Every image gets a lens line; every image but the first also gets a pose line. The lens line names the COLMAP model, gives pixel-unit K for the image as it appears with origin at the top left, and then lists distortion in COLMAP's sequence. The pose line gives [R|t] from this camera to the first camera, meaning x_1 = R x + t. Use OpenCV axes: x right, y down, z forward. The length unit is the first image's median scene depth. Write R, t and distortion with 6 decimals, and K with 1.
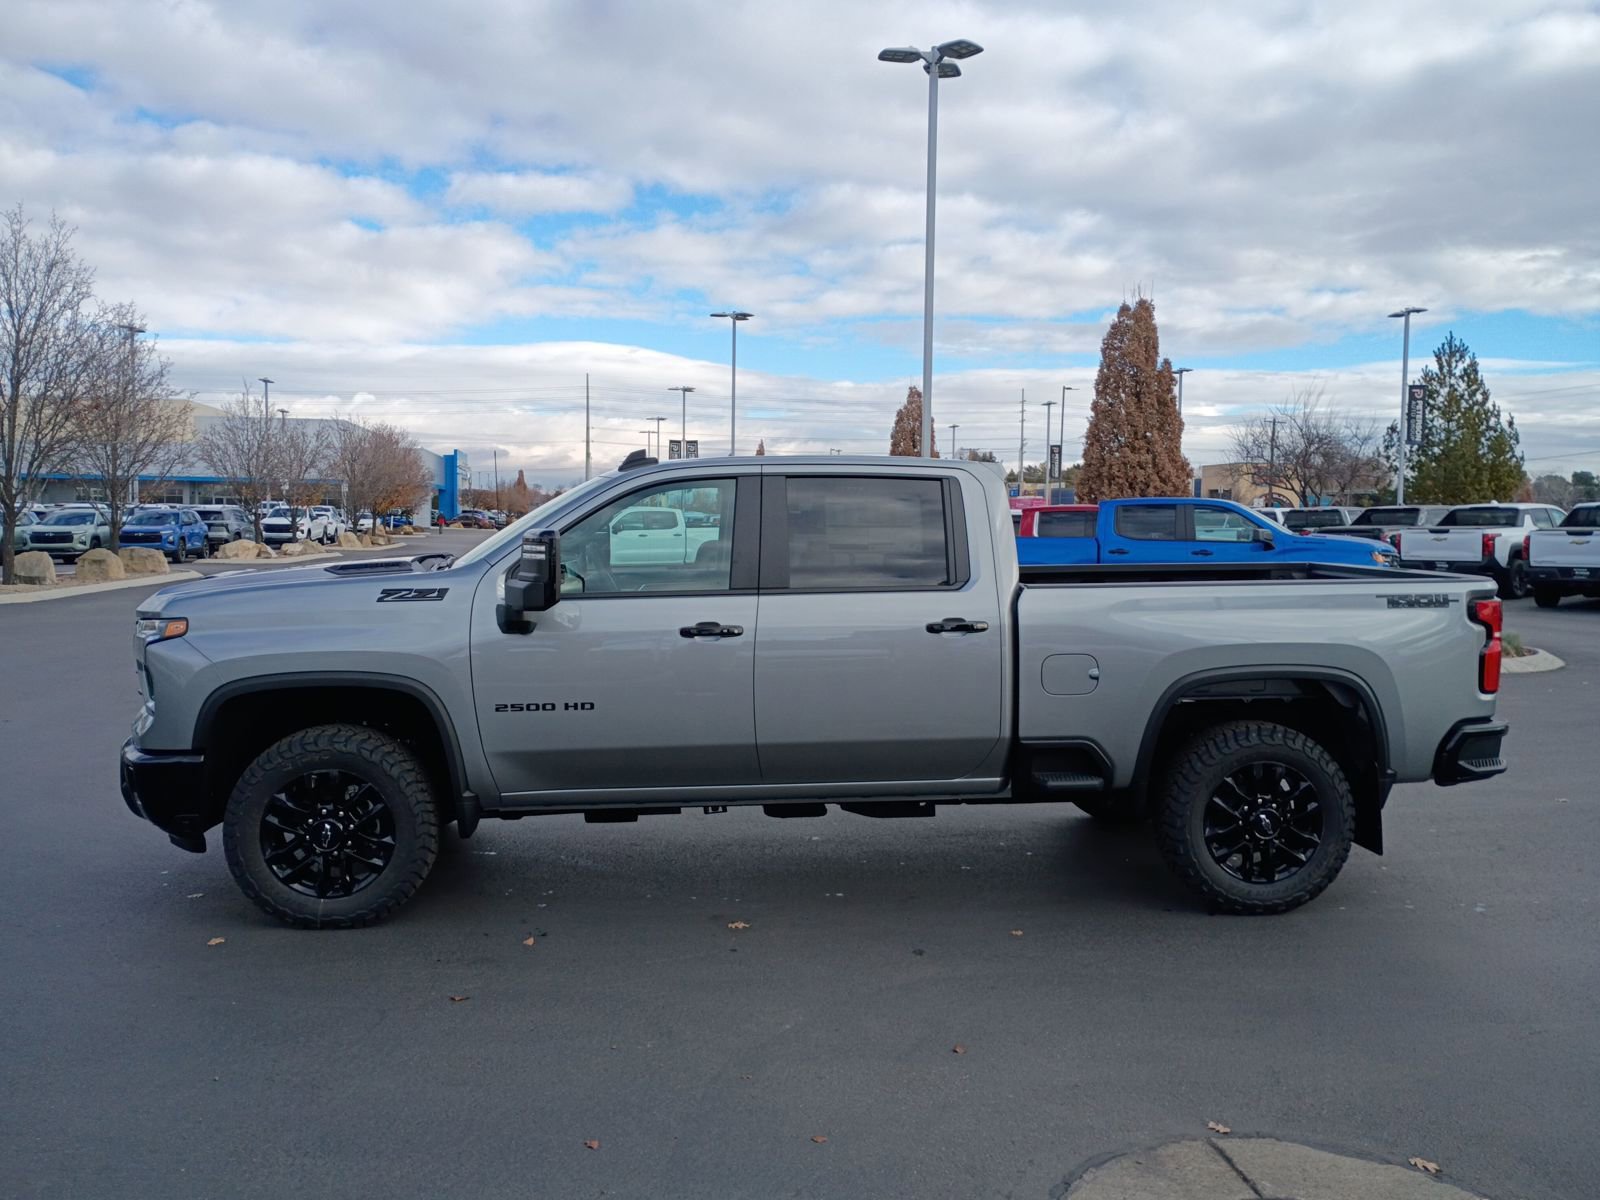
lens RADIAL K [[1335.3, 0, 783.1], [0, 1335.3, 597.0], [0, 0, 1]] dist [0.068467, -0.083419]
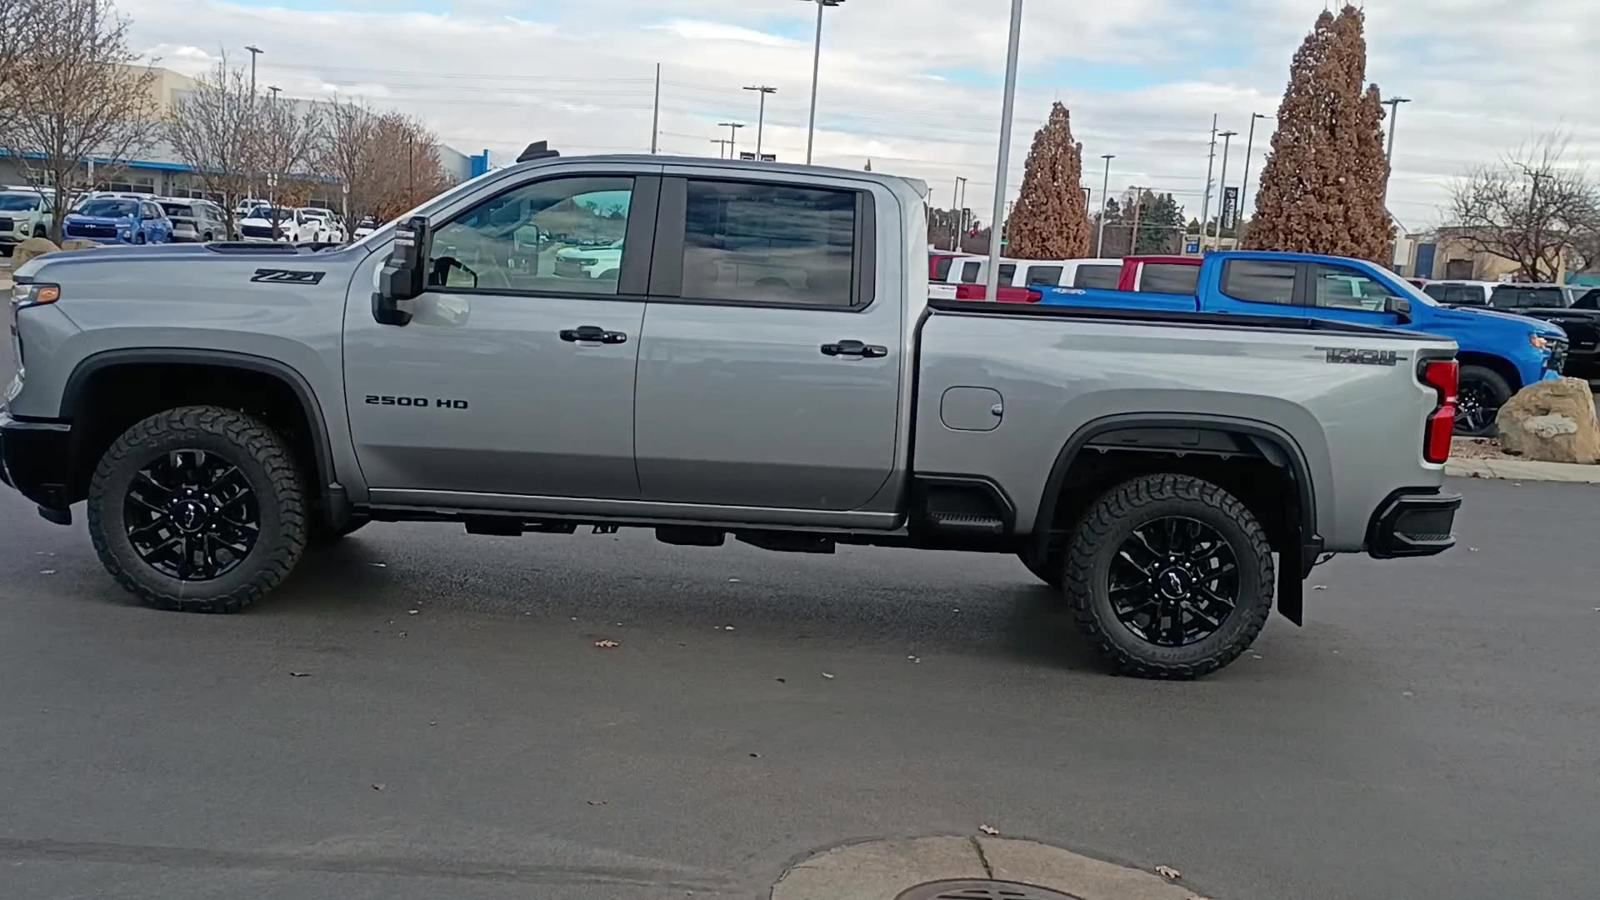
lens RADIAL K [[1692.3, 0, 788.2], [0, 1692.3, 441.3], [0, 0, 1]] dist [0.054878, -0.008212]
pose [[0.995823, 0.069470, -0.059244, 0.151550], [-0.066556, 0.996538, 0.049826, 0.028902], [0.062501, -0.045675, 0.996999, -0.193032]]
